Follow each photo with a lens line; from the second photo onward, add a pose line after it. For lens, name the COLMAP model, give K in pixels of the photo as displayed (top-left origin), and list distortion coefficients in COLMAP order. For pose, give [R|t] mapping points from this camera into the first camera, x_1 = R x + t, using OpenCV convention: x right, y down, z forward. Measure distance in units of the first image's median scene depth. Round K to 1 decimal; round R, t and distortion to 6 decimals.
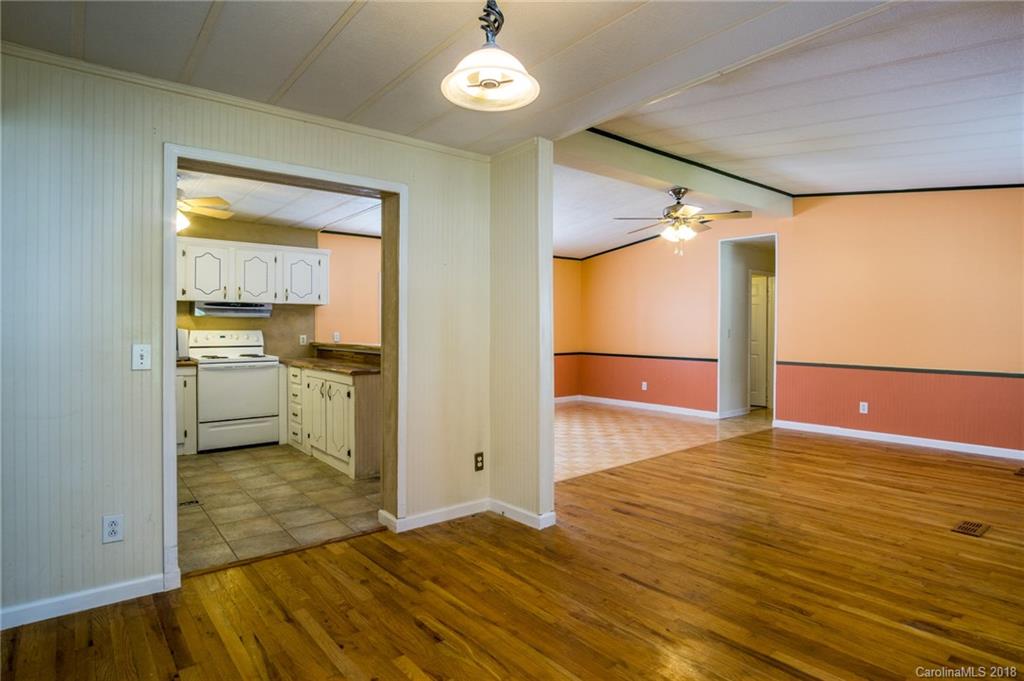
lens RADIAL K [[556.4, 0, 497.6], [0, 556.4, 331.2], [0, 0, 1]] dist [-0.024347, 0.002259]
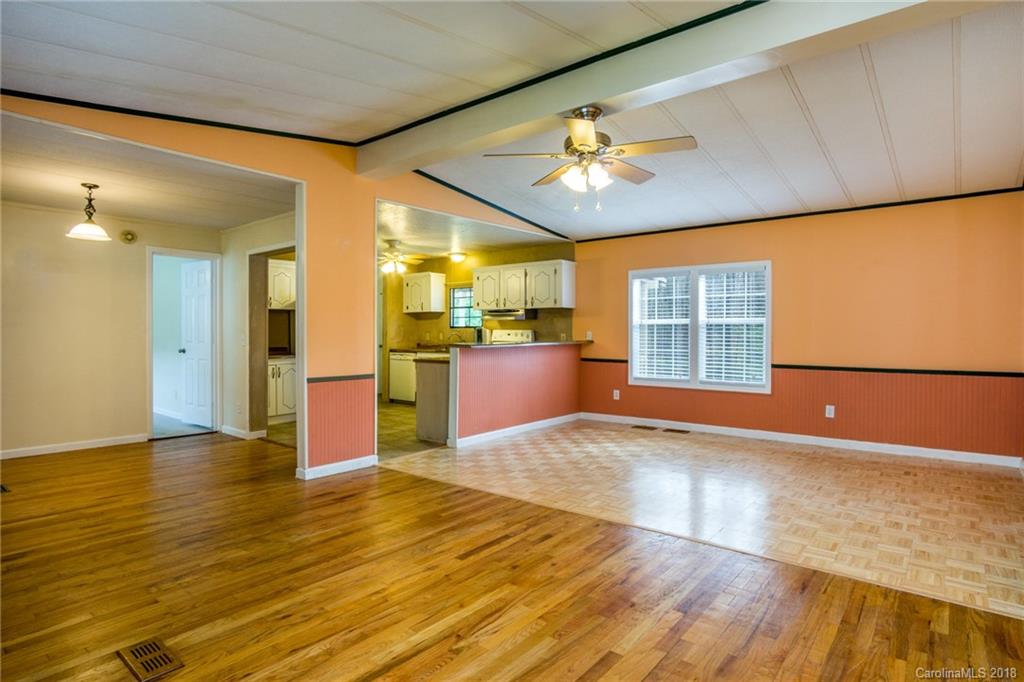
lens RADIAL K [[548.1, 0, 495.6], [0, 548.1, 335.8], [0, 0, 1]] dist [-0.026962, 0.000526]
pose [[0.201593, 0.008801, -0.979430, 0.891504], [-0.000622, 0.999961, 0.008857, 0.001411], [0.979469, -0.001176, 0.201590, 0.736494]]
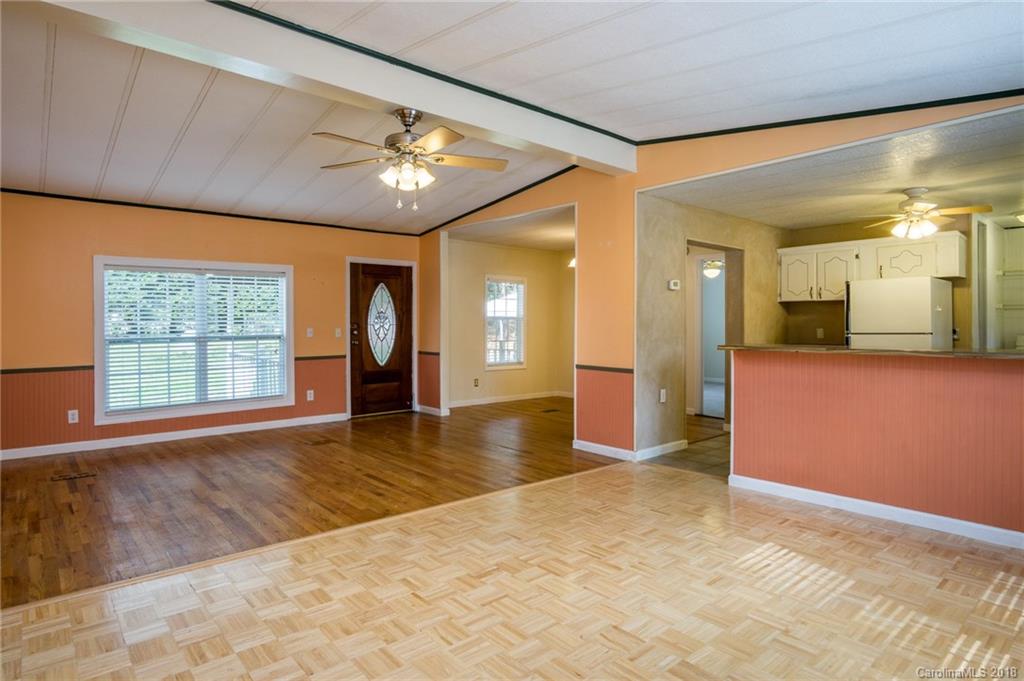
lens RADIAL K [[562.3, 0, 507.2], [0, 562.3, 322.9], [0, 0, 1]] dist [-0.031548, -0.000823]
pose [[-0.998589, -0.002296, -0.053057, 0.233504], [-0.002285, 0.999997, -0.000281, -0.002494], [0.053058, -0.000159, -0.998591, 1.609570]]
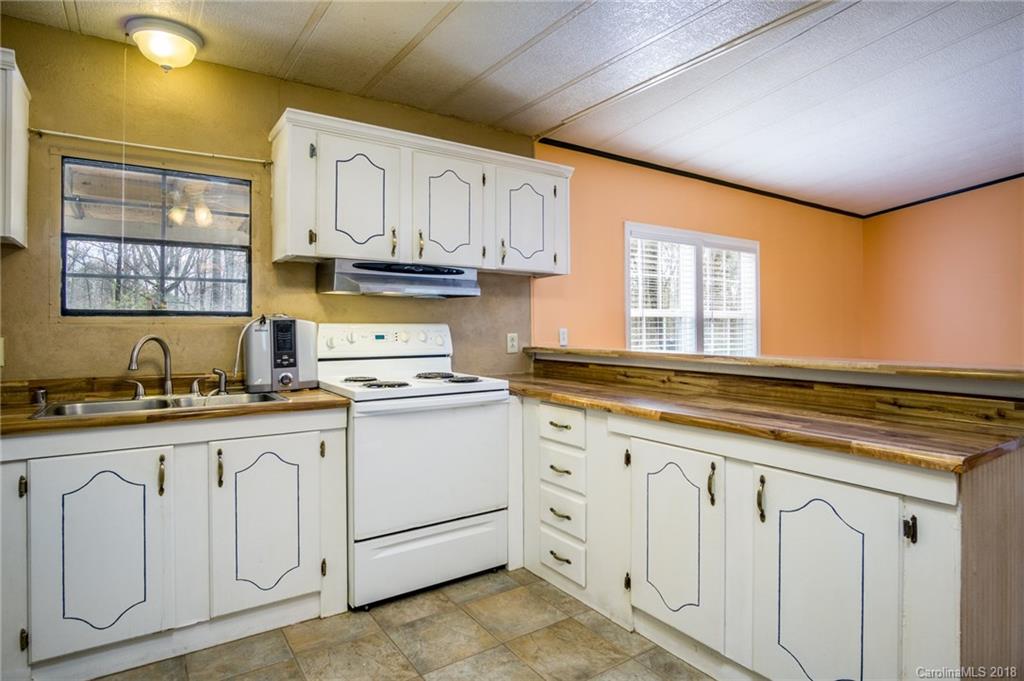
lens RADIAL K [[562.3, 0, 507.2], [0, 562.3, 322.9], [0, 0, 1]] dist [-0.031548, -0.000823]
pose [[0.997457, -0.002797, -0.071221, -0.374357], [0.001942, 0.999925, -0.012061, 0.004122], [0.071249, 0.011892, 0.997388, 0.553541]]
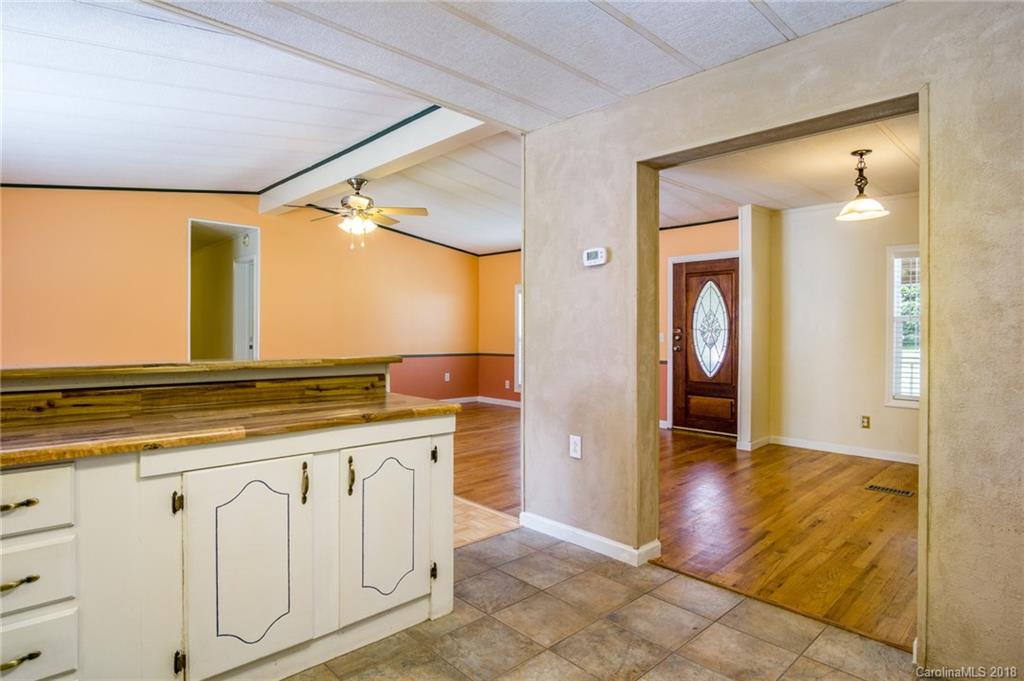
lens RADIAL K [[556.4, 0, 497.6], [0, 556.4, 331.2], [0, 0, 1]] dist [-0.024347, 0.002259]
pose [[-0.089488, -0.004988, 0.995975, -0.628269], [-0.001405, 0.999987, 0.004882, 0.000712], [-0.995987, -0.000963, -0.089494, 0.808654]]
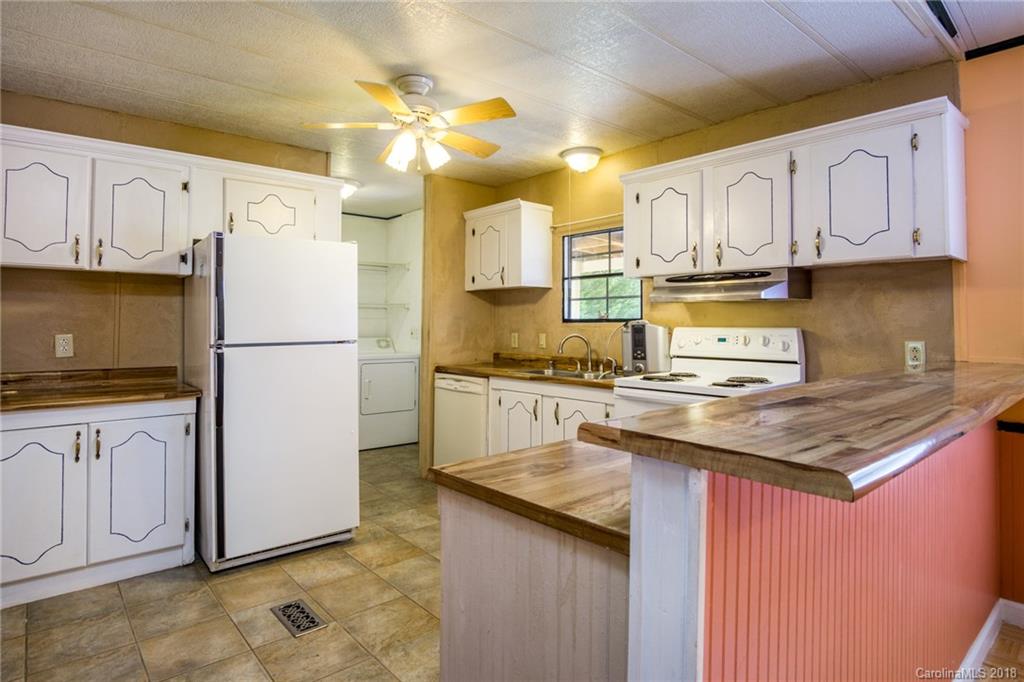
lens RADIAL K [[562.3, 0, 507.2], [0, 562.3, 323.4], [0, 0, 1]] dist [-0.031548, -0.000823]
pose [[0.048766, -0.001026, -0.998810, 0.027124], [-0.003967, 0.999991, -0.001221, -0.004365], [0.998802, 0.004021, 0.048761, 0.819988]]
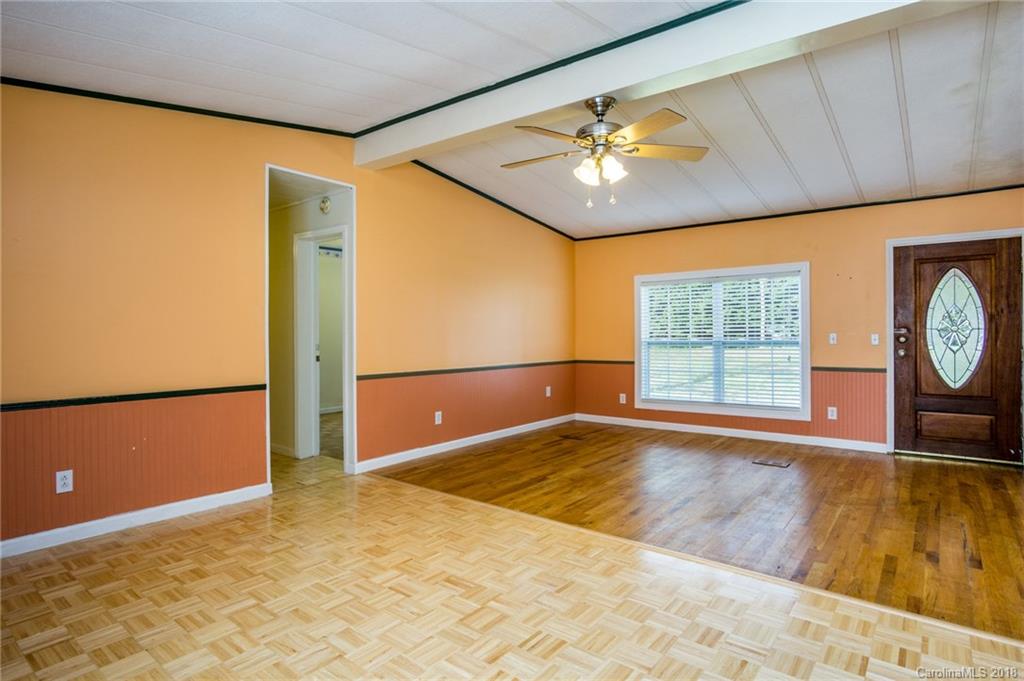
lens RADIAL K [[556.4, 0, 497.6], [0, 556.4, 331.2], [0, 0, 1]] dist [-0.024347, 0.002259]
pose [[-0.229748, -0.003594, 0.973243, -0.237537], [0.006126, 0.999968, 0.005138, -0.003402], [-0.973231, 0.007142, -0.229719, 1.203470]]
